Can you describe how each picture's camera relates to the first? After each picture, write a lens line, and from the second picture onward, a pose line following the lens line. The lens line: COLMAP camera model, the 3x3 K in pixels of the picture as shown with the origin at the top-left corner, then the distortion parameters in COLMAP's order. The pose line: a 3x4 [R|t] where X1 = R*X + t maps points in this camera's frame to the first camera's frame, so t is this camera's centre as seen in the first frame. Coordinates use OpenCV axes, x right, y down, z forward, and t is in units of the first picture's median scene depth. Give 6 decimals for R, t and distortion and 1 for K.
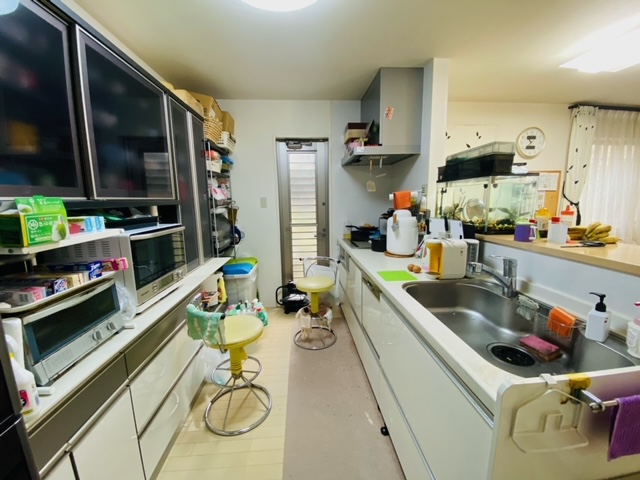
lens RADIAL K [[259.6, 0, 320.0], [0, 259.6, 240.0], [0, 0, 1]] dist [0.033981, -0.027159]
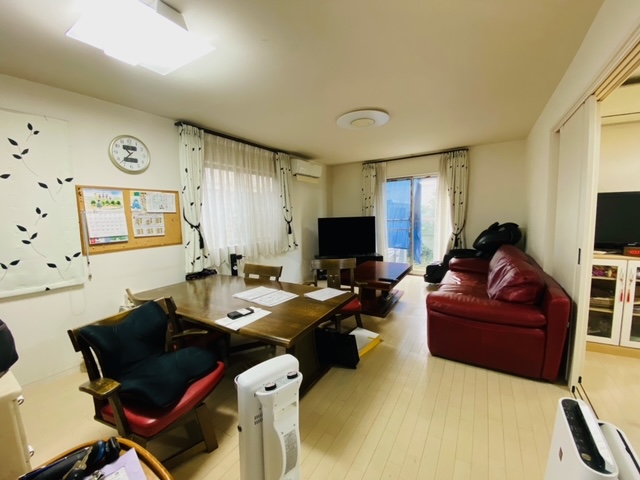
lens RADIAL K [[259.4, 0, 320.0], [0, 259.4, 240.0], [0, 0, 1]] dist [0.037626, -0.030525]
pose [[0.588305, -0.077982, 0.804870, 0.635519], [0.139840, 0.990154, -0.006280, -0.027591], [-0.796456, 0.116247, 0.593418, 0.107444]]
